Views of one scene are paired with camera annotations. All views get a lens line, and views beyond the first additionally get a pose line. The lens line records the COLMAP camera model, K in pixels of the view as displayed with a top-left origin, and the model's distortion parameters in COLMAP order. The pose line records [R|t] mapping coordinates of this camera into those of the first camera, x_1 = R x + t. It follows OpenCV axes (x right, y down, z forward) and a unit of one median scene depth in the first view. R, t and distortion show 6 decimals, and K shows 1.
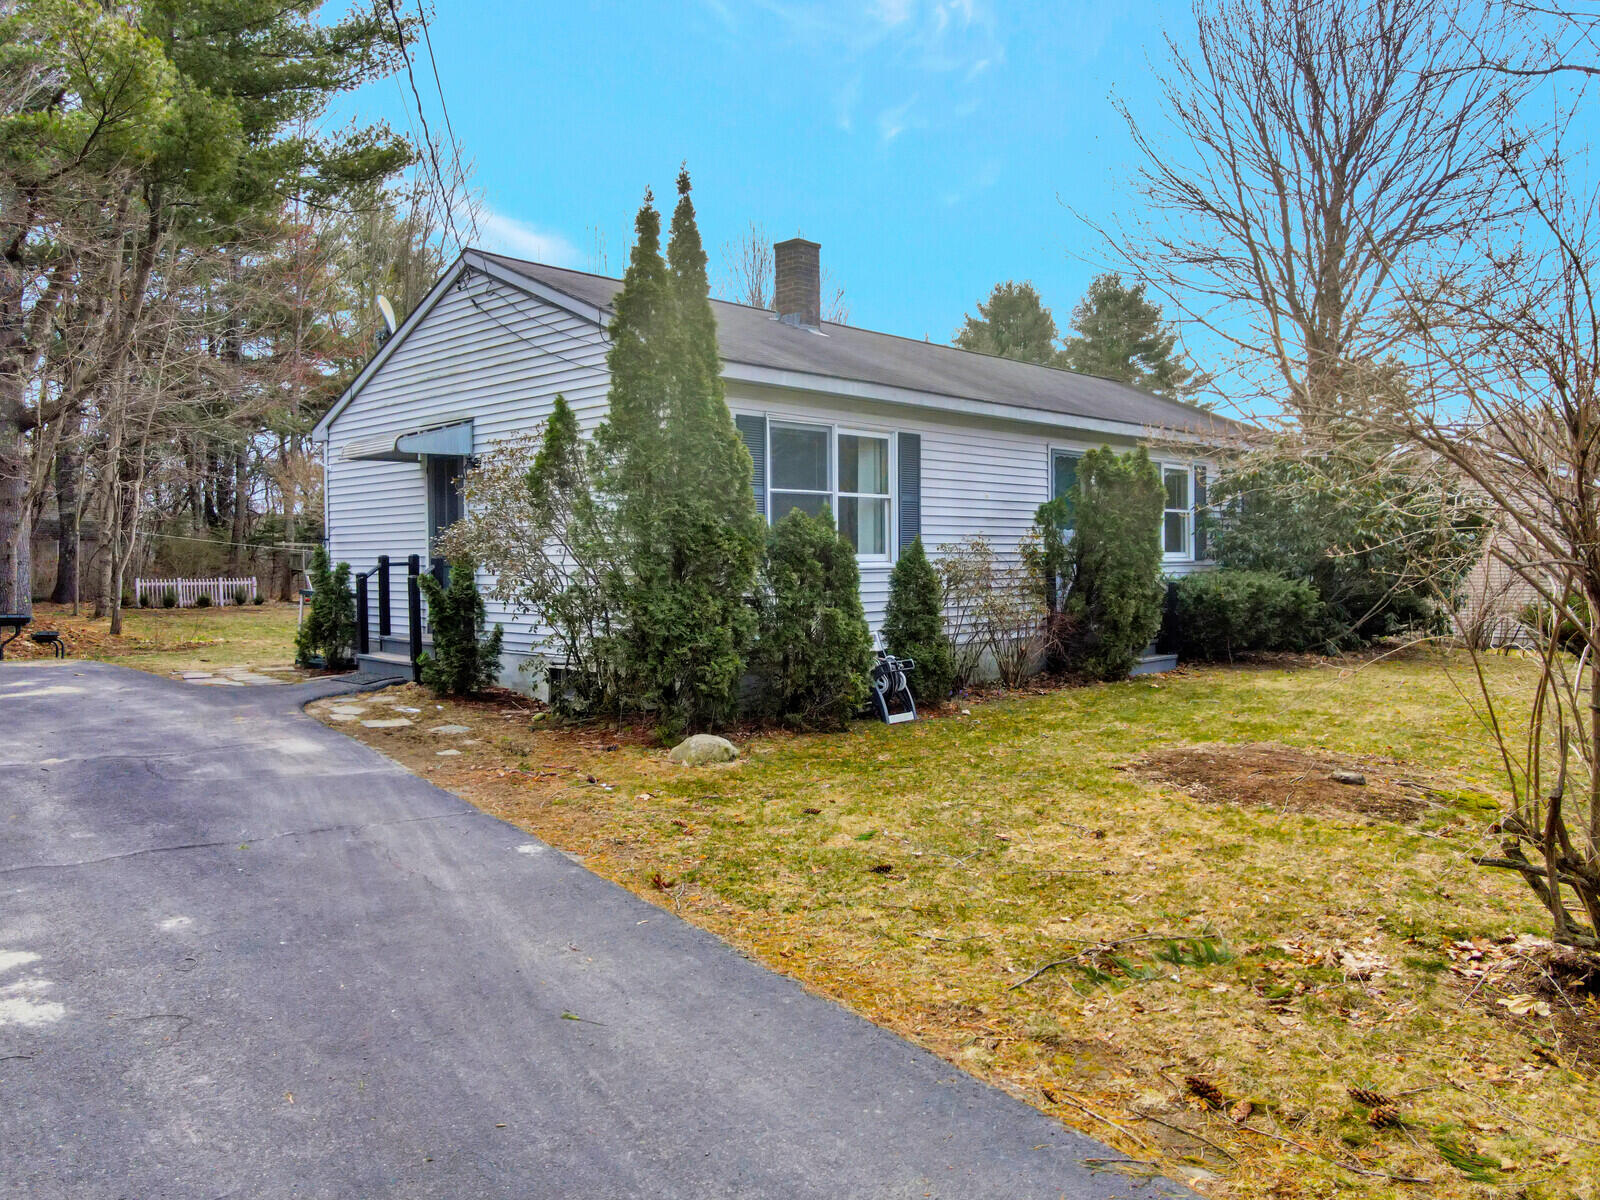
lens RADIAL K [[1232.2, 0, 800.0], [0, 1232.2, 600.0], [0, 0, 1]] dist [0.015176, 0.015390]
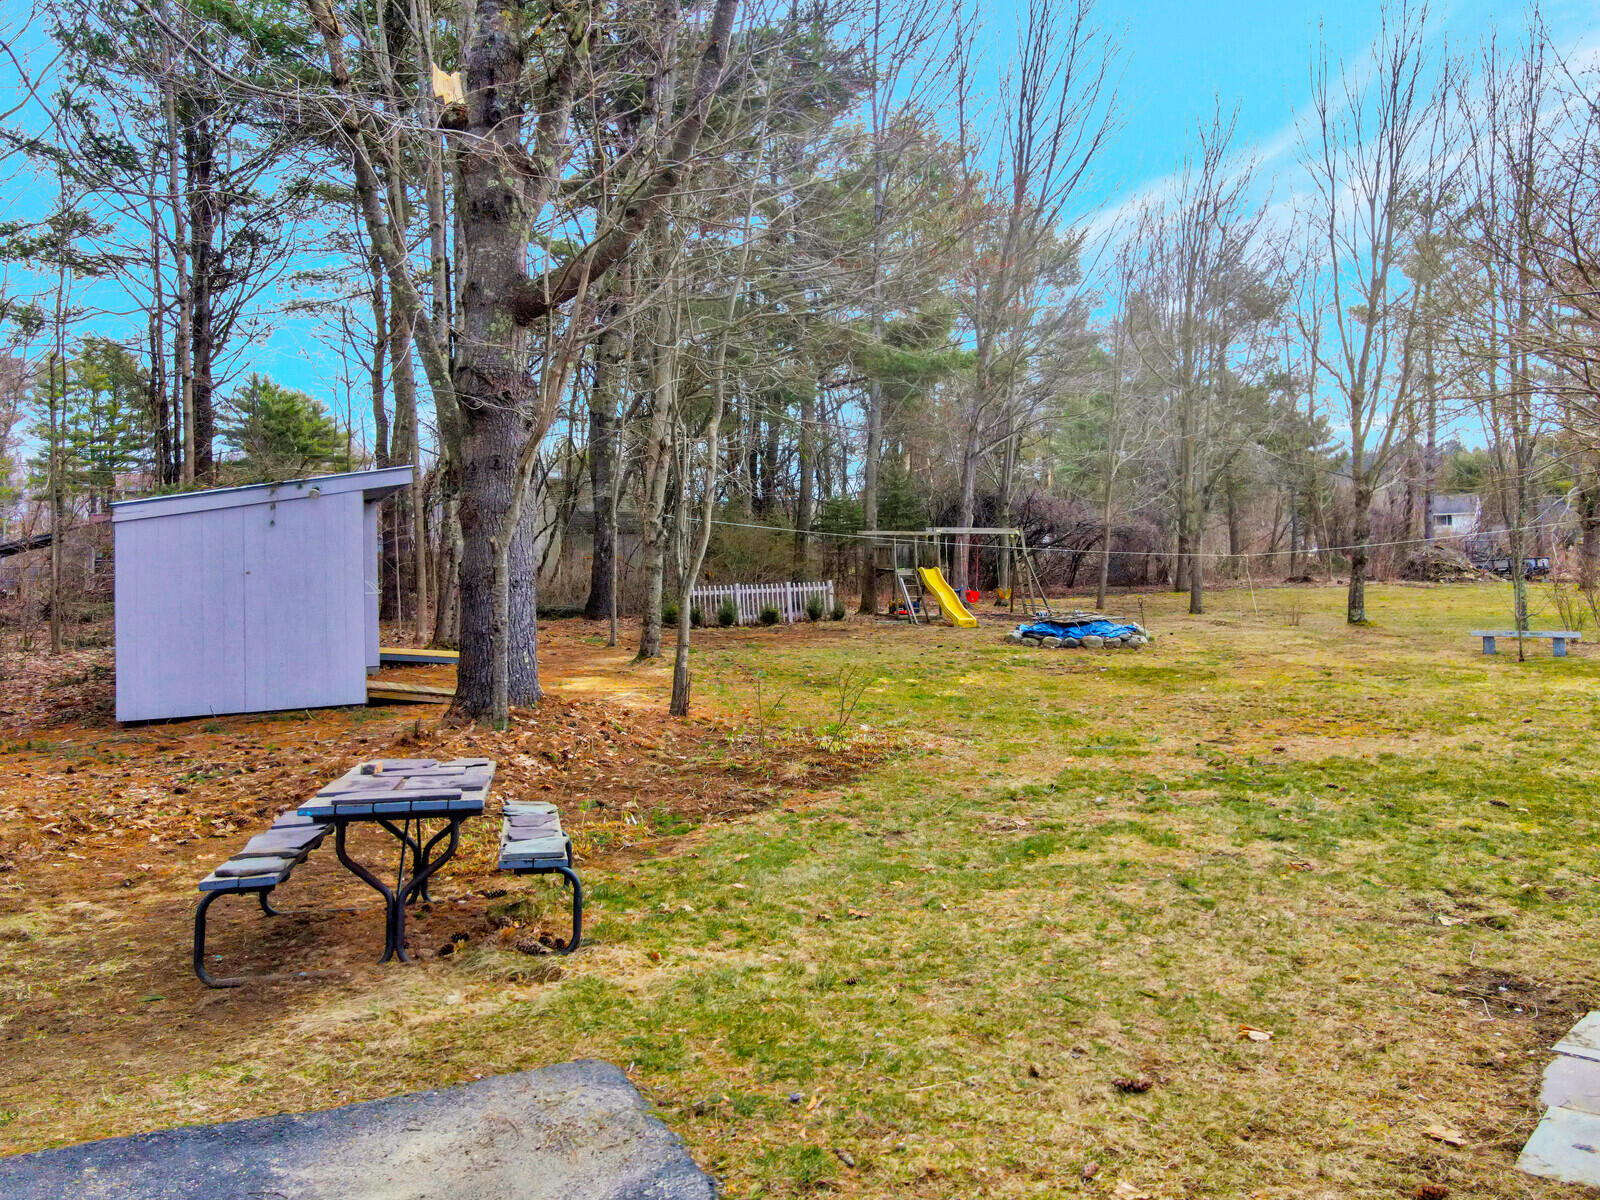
lens RADIAL K [[1217.5, 0, 800.0], [0, 1217.5, 600.0], [0, 0, 1]] dist [0.015193, 0.008811]
pose [[0.930267, -0.002741, -0.366874, -0.644765], [0.008297, 0.999874, 0.013568, -0.054535], [0.366790, -0.015666, 0.930172, 1.102755]]
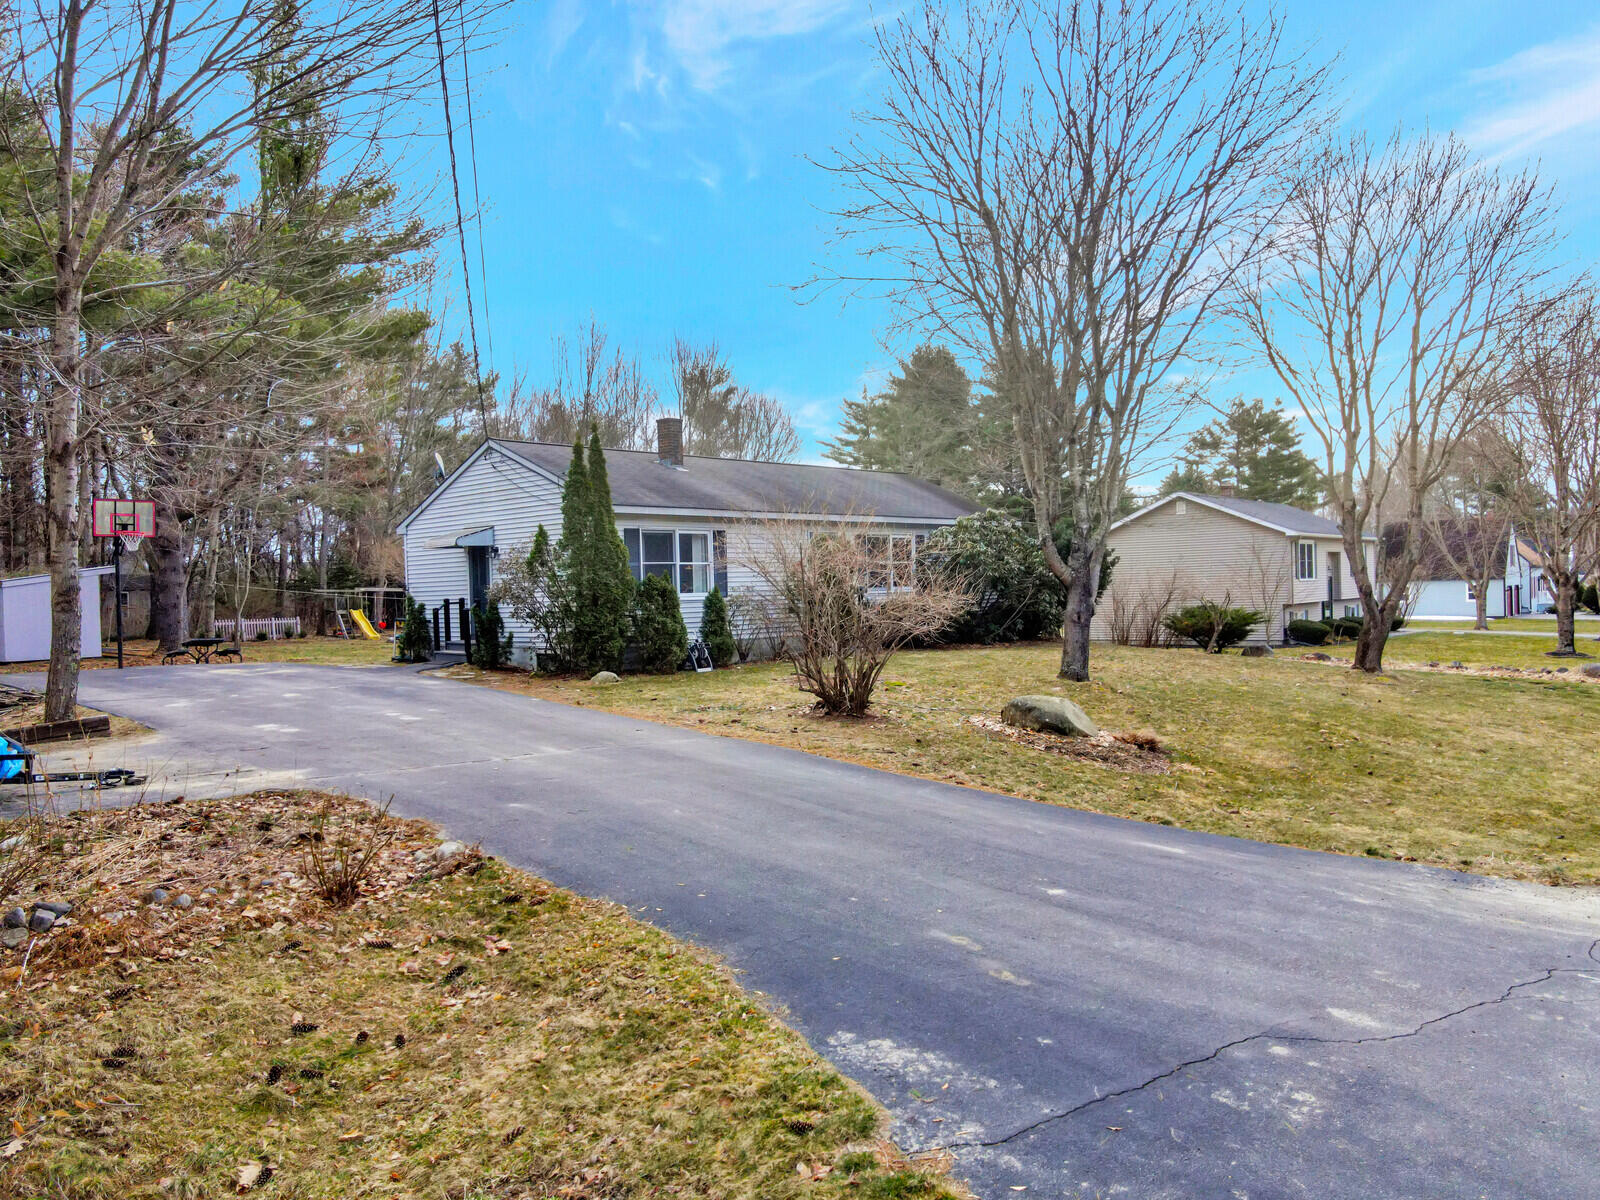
lens RADIAL K [[1275.1, 0, 800.6], [0, 1275.1, 637.8], [0, 0, 1]] dist [0.001287, 0.002397]
pose [[0.999665, -0.020642, 0.015604, 0.191167], [0.020604, 0.999784, 0.002617, 0.033372], [-0.015654, -0.002295, 0.999875, -1.067308]]
